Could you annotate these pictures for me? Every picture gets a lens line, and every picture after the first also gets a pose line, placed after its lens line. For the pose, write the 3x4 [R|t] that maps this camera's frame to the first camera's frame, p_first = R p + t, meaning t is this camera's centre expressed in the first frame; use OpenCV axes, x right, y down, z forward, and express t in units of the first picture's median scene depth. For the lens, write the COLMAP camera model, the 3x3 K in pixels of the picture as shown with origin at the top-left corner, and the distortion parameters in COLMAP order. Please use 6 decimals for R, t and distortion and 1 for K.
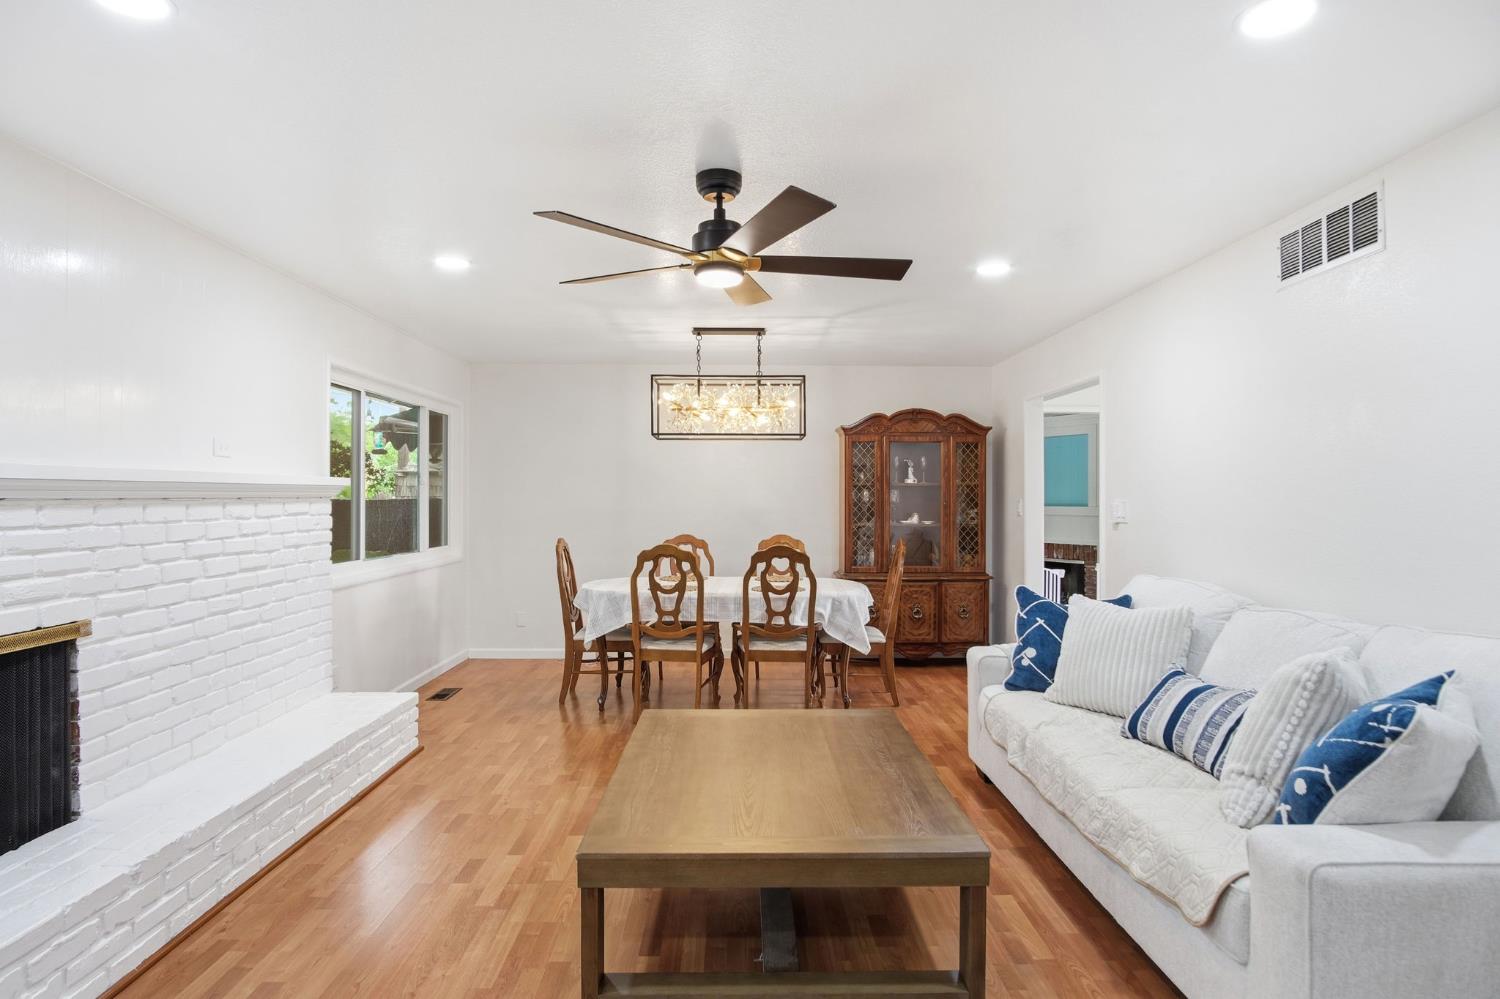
lens RADIAL K [[813.3, 0, 753.6], [0, 813.3, 508.0], [0, 0, 1]] dist [-0.025574, 0.002556]
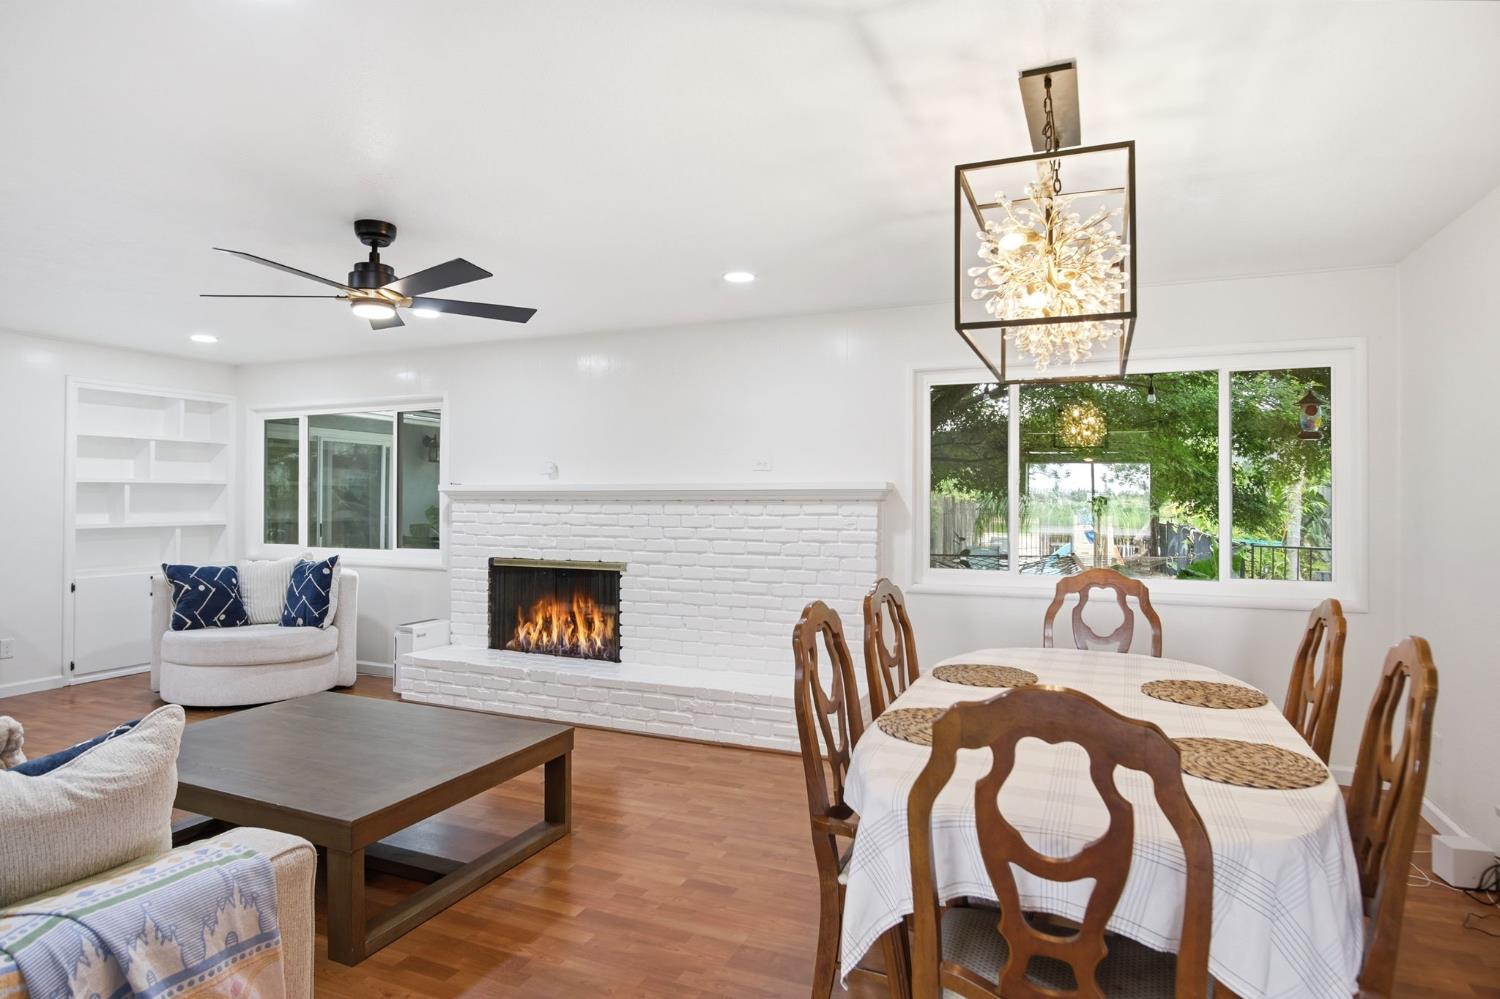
lens RADIAL K [[814.7, 0, 750.8], [0, 814.7, 493.1], [0, 0, 1]] dist [-0.021942, 0.001961]
pose [[-0.408371, -0.011747, -0.912740, 0.776777], [-0.016885, 0.999843, -0.005314, -0.021536], [0.912660, 0.013241, -0.408506, 1.916688]]
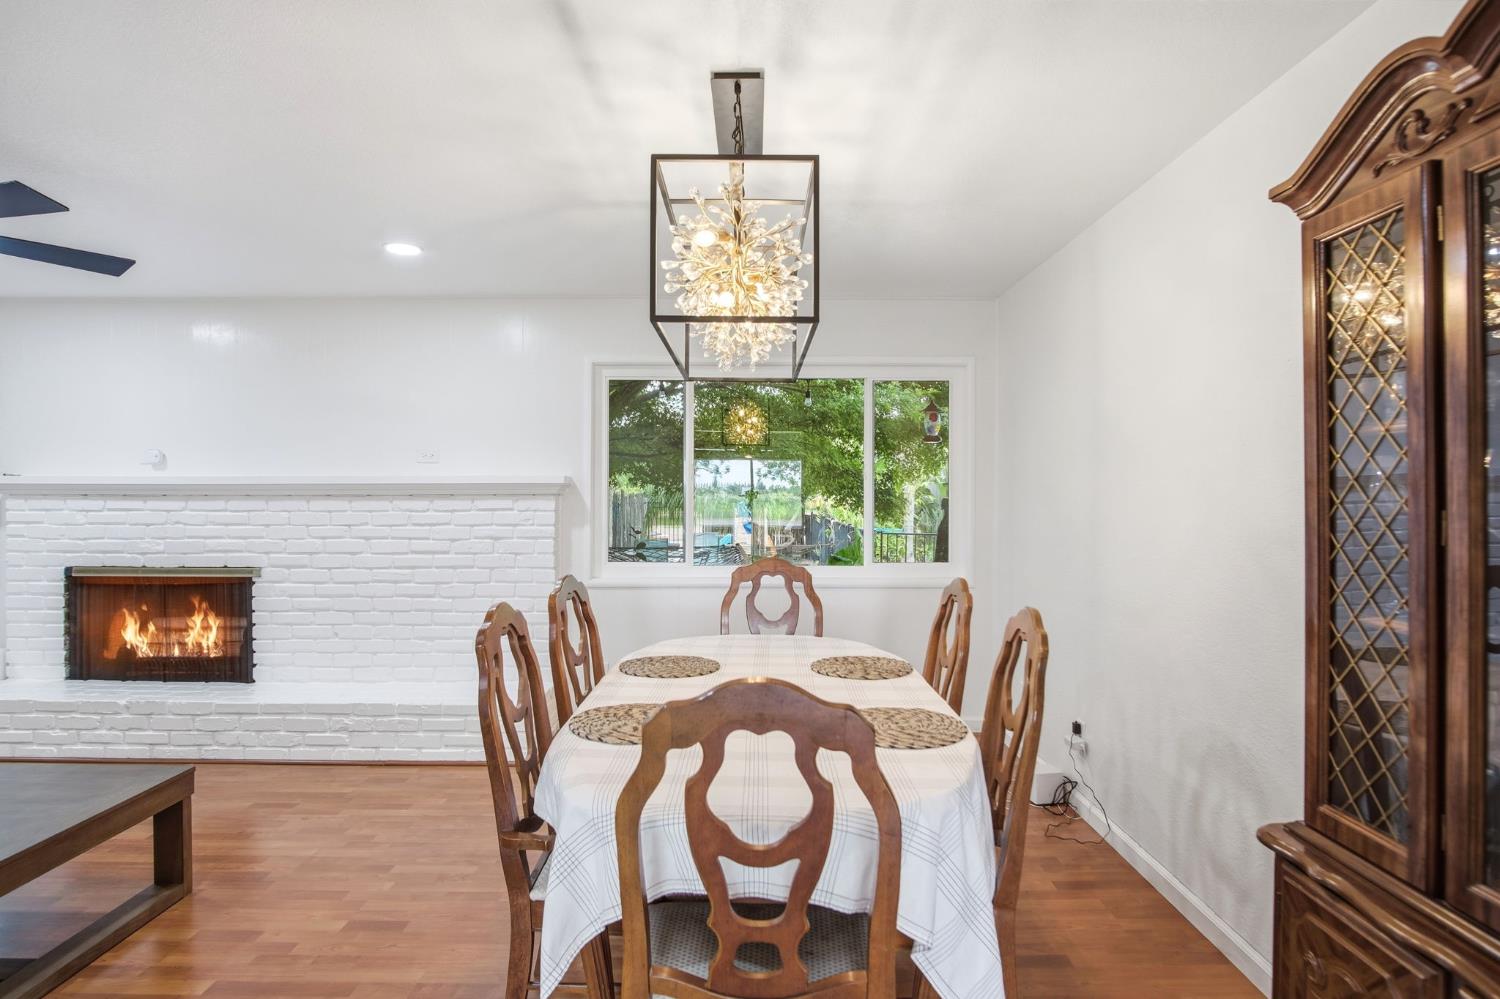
lens RADIAL K [[805.2, 0, 750.0], [0, 805.2, 499.5], [0, 0, 1]] dist [-0.031554, 0.010791]
pose [[-0.017164, 0.003010, -0.999848, 0.753417], [-0.014739, 0.999886, 0.003263, -0.021281], [0.999744, 0.014793, -0.017118, 1.893159]]
